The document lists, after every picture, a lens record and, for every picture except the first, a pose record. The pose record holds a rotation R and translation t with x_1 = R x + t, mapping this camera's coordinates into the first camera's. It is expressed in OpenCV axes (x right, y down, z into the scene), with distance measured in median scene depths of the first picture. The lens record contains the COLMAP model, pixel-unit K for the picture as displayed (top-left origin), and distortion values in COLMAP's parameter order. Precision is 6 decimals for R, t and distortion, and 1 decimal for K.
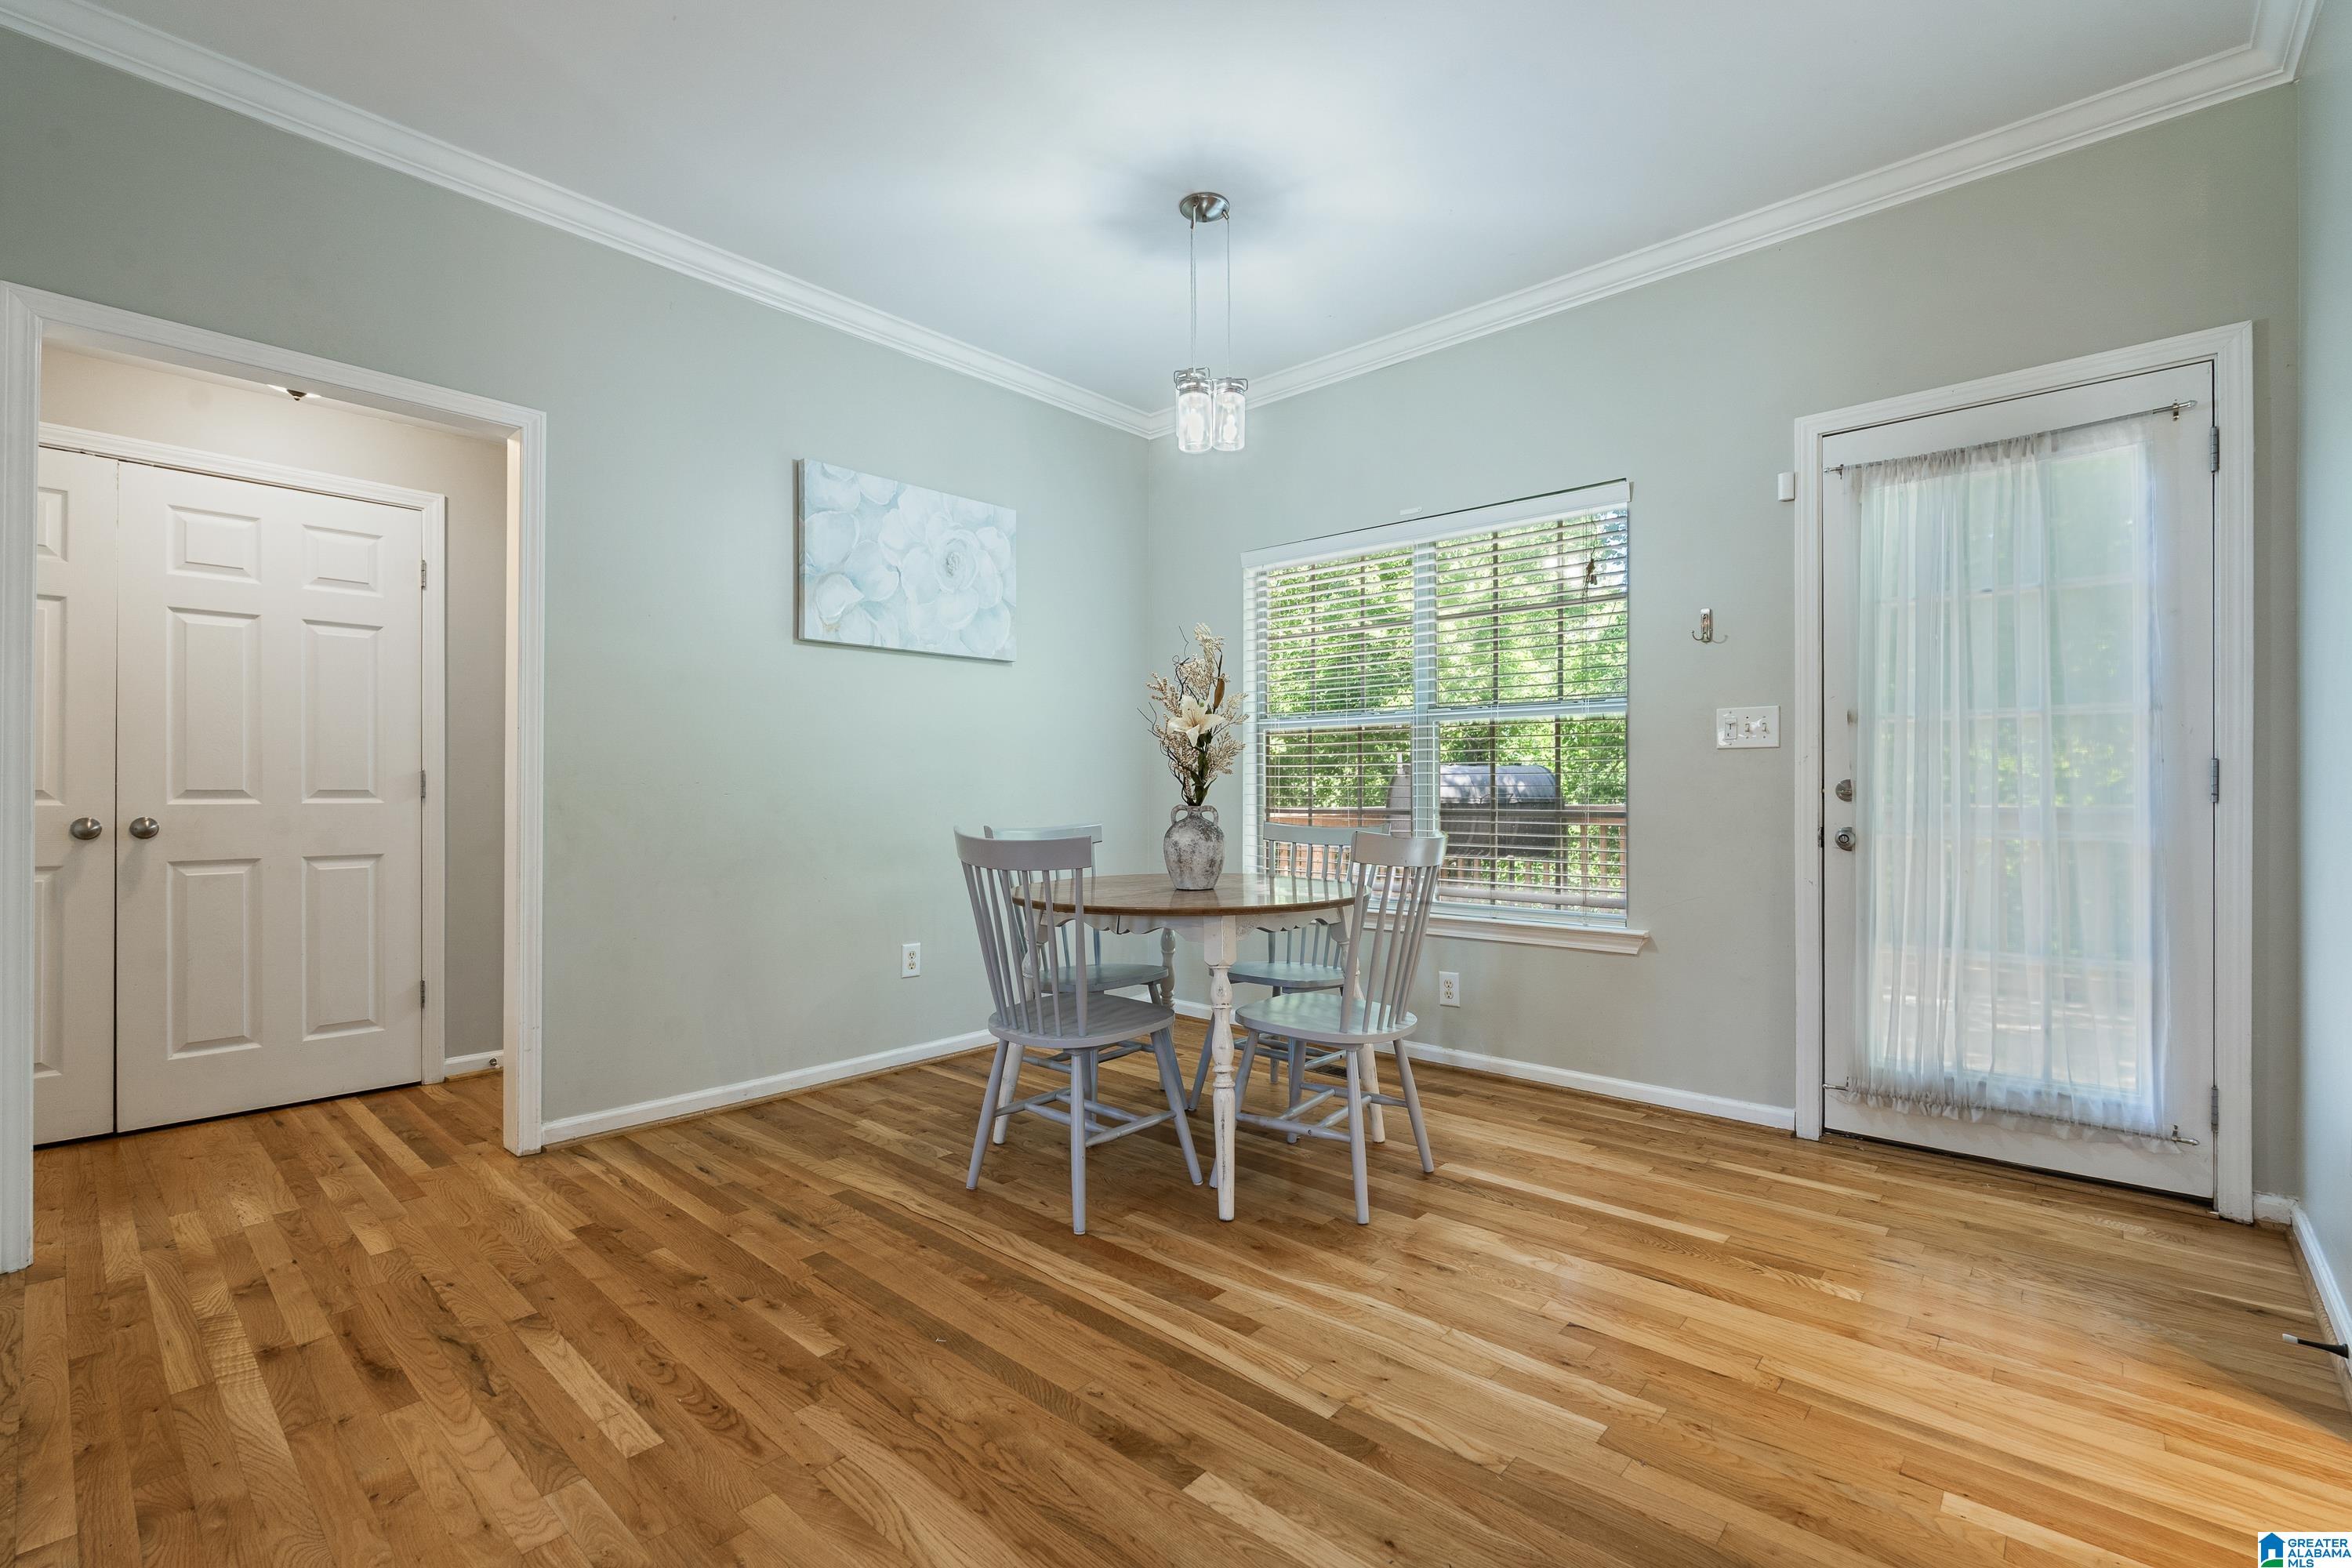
lens RADIAL K [[1047.7, 0, 1174.1], [0, 1047.7, 787.8], [0, 0, 1]] dist [-0.004625, -0.000793]
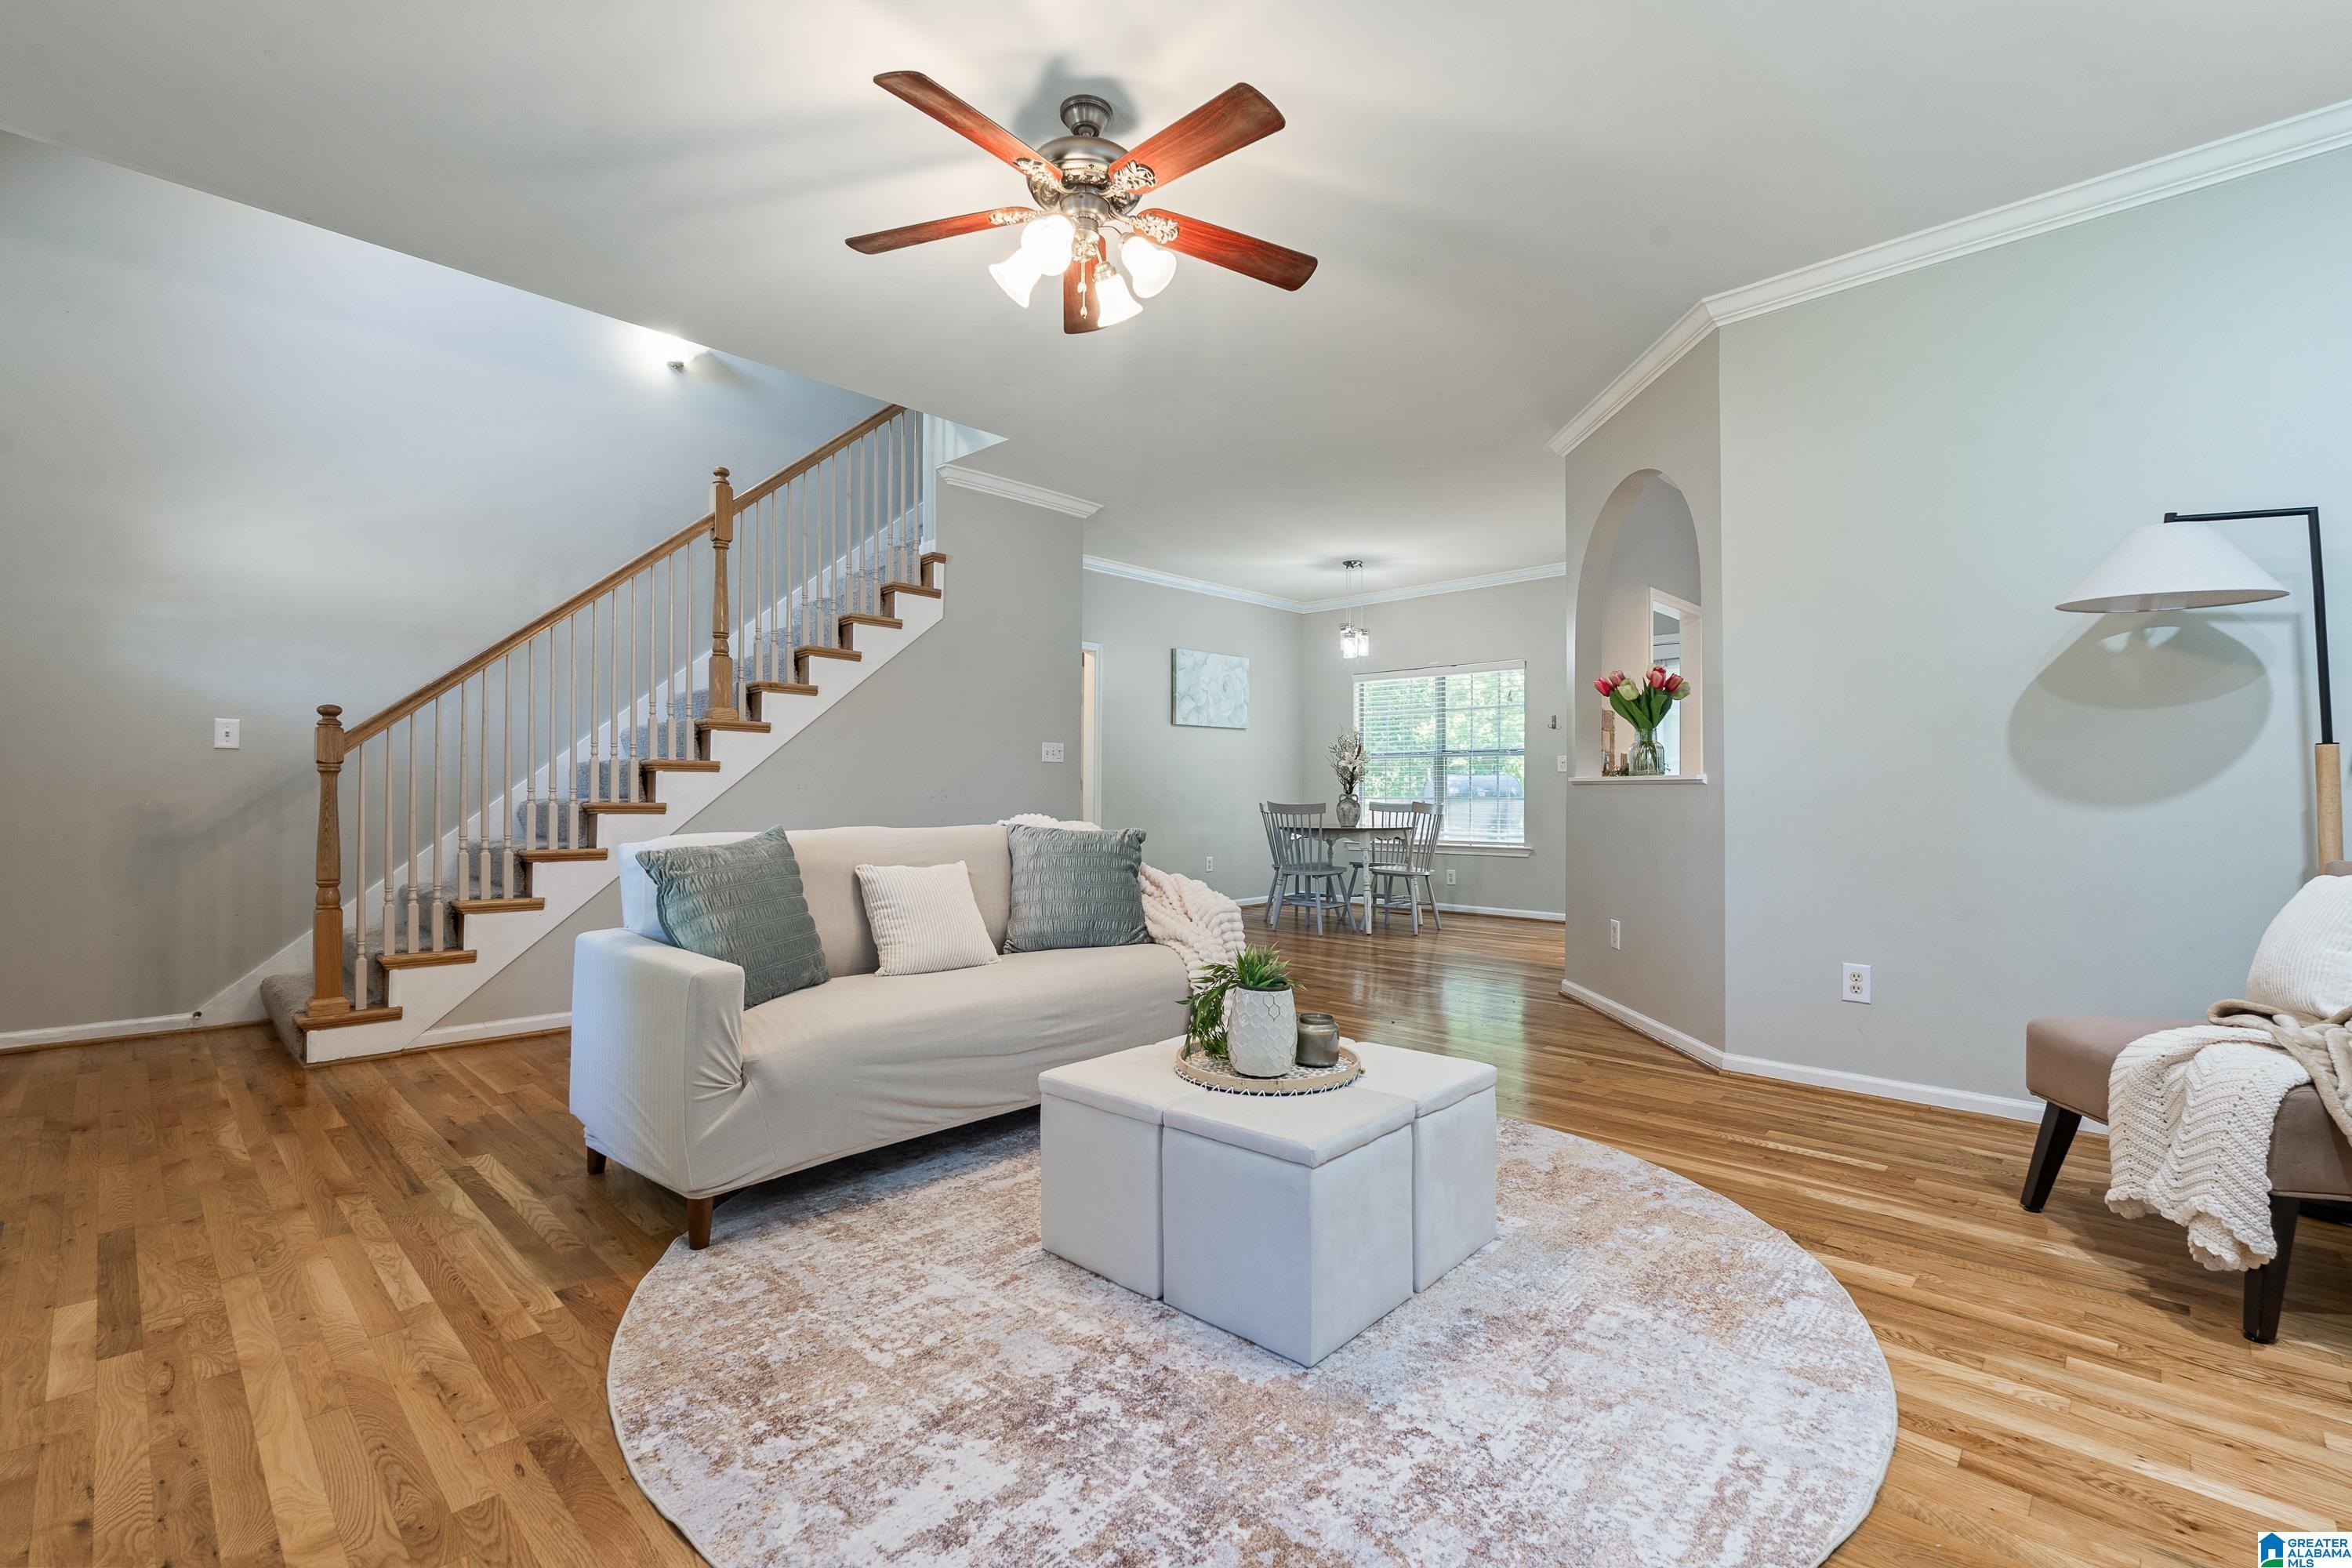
lens RADIAL K [[1047.7, 0, 1189.1], [0, 1047.7, 765.6], [0, 0, 1]] dist [-0.004625, -0.000793]
pose [[0.999800, 0.005170, -0.019343, -0.322988], [-0.005696, 0.999613, -0.027239, 0.018747], [0.019195, 0.027344, 0.999442, -1.592402]]
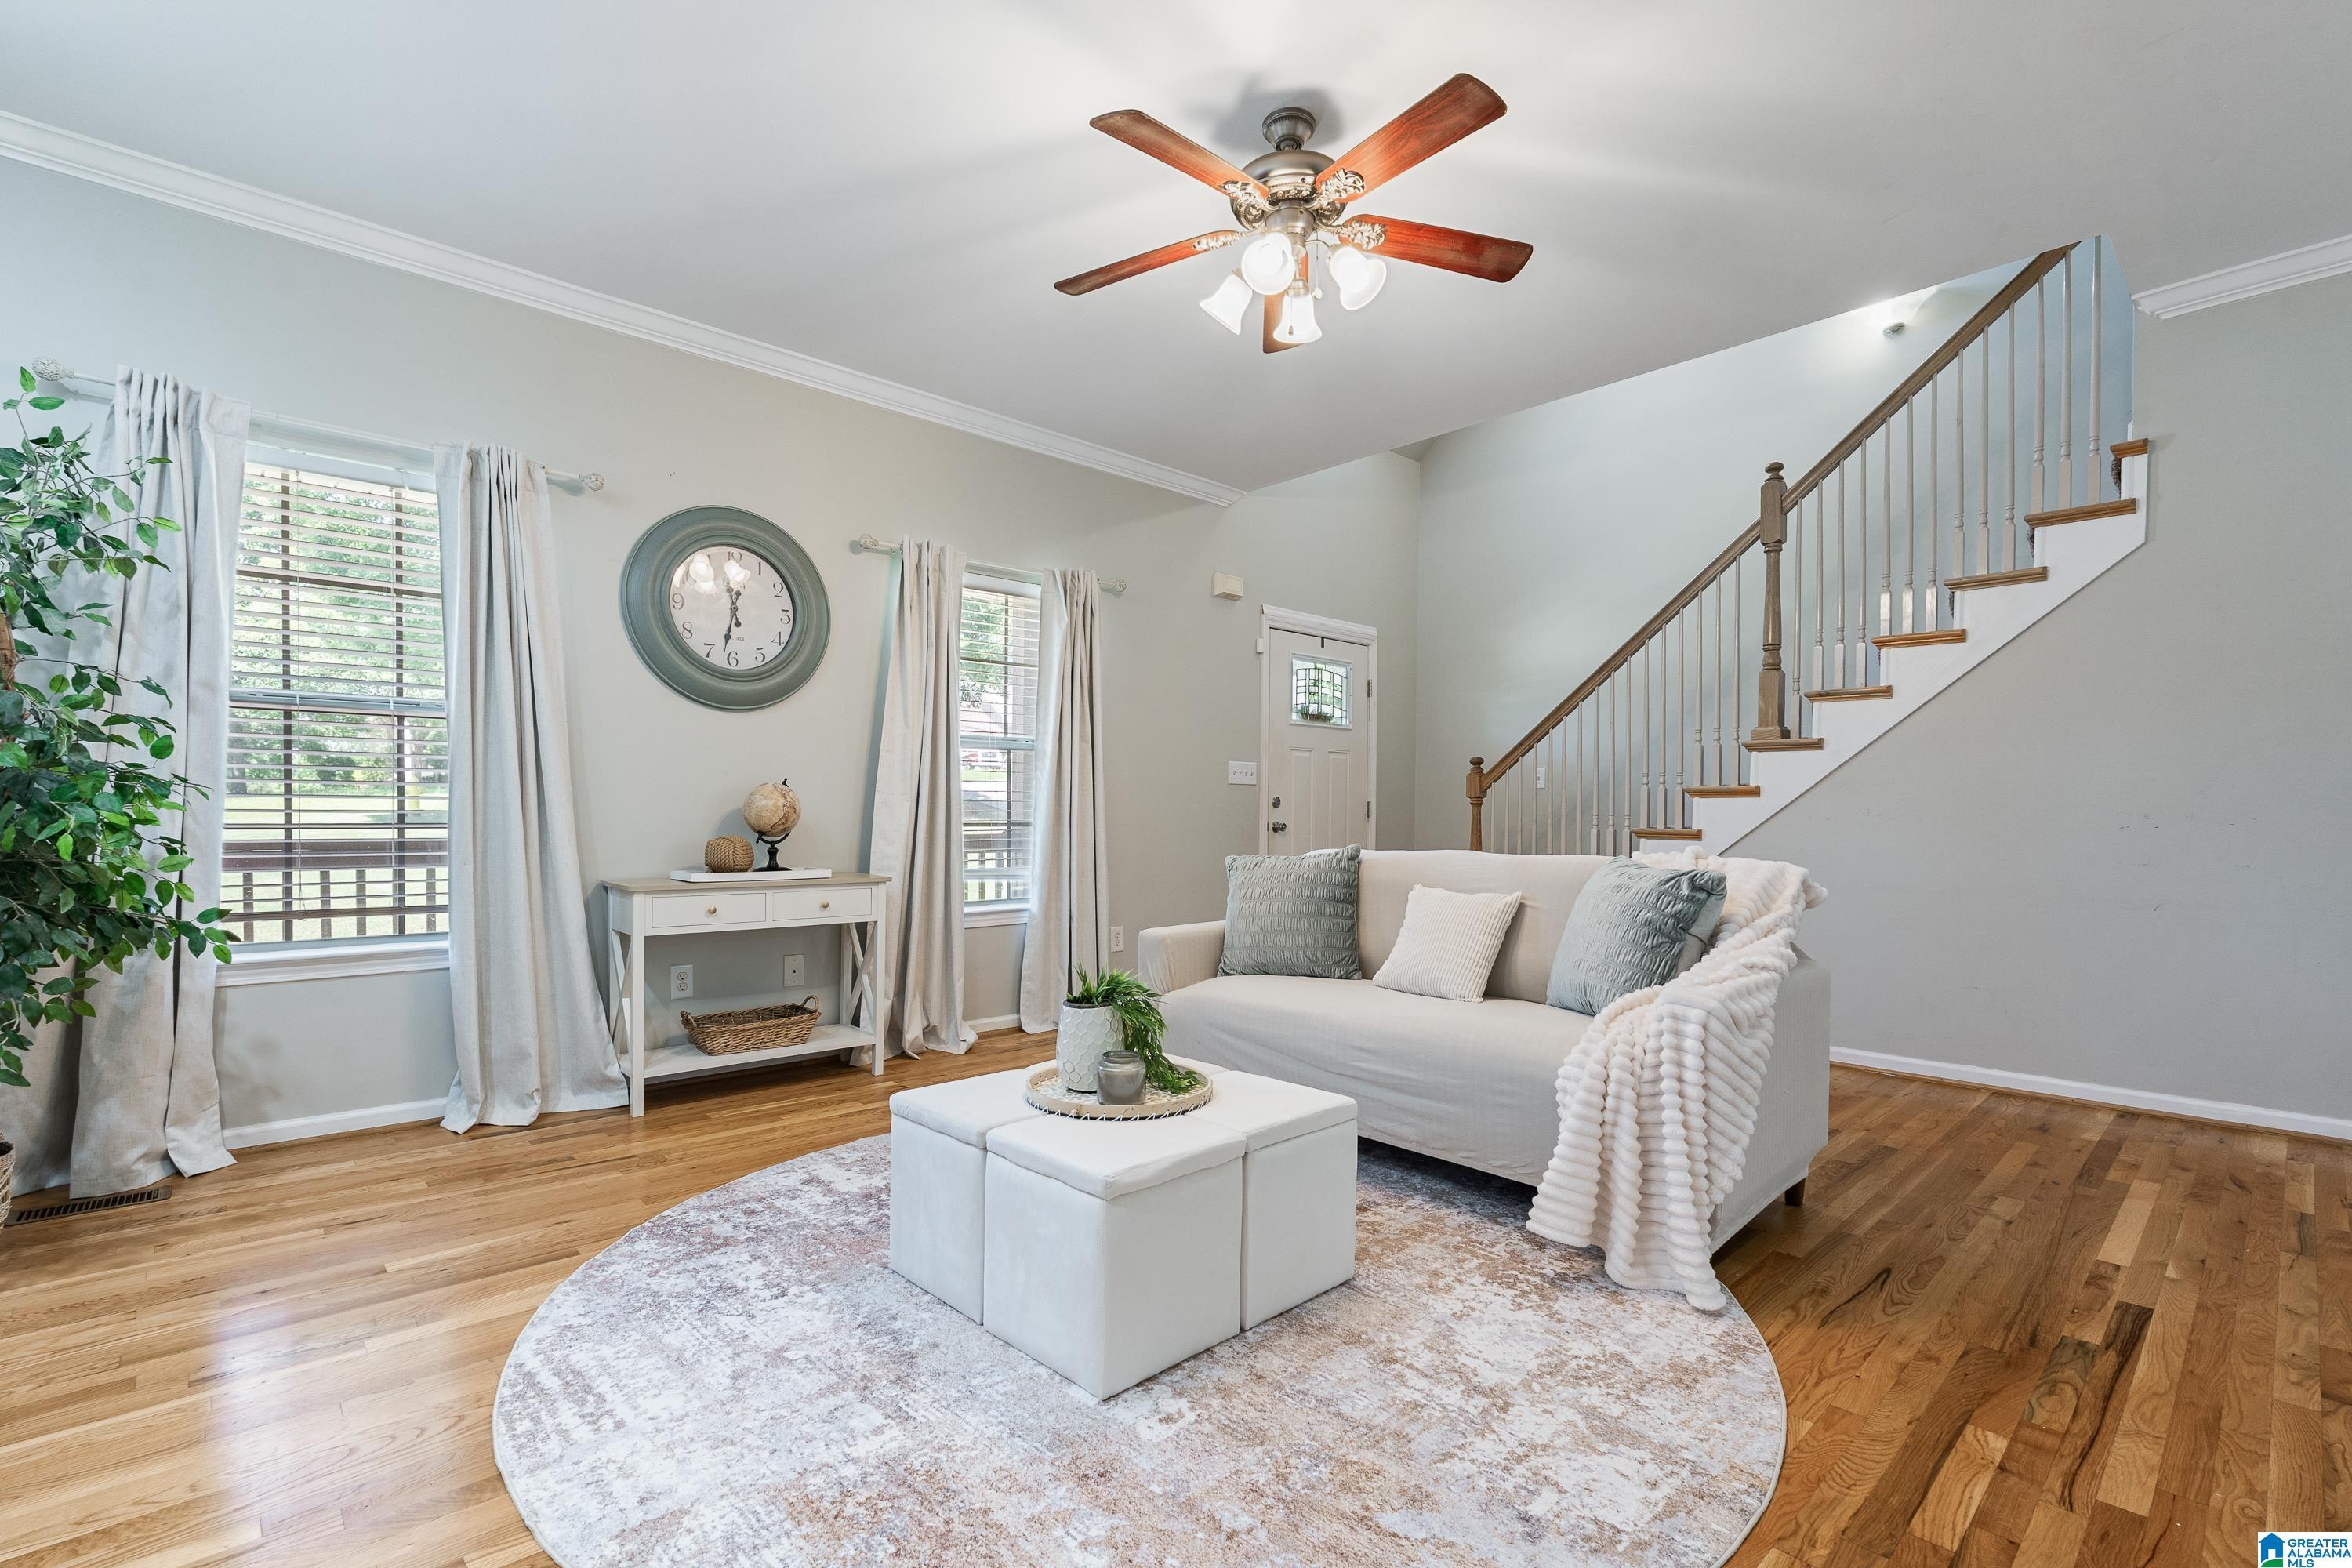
lens RADIAL K [[1047.7, 0, 1171.4], [0, 1047.7, 839.0], [0, 0, 1]] dist [-0.004625, -0.000793]
pose [[-0.091615, 0.025296, -0.995473, 0.461230], [-0.005123, 0.999652, 0.025873, 0.013005], [0.995781, 0.007470, -0.091453, -0.721249]]
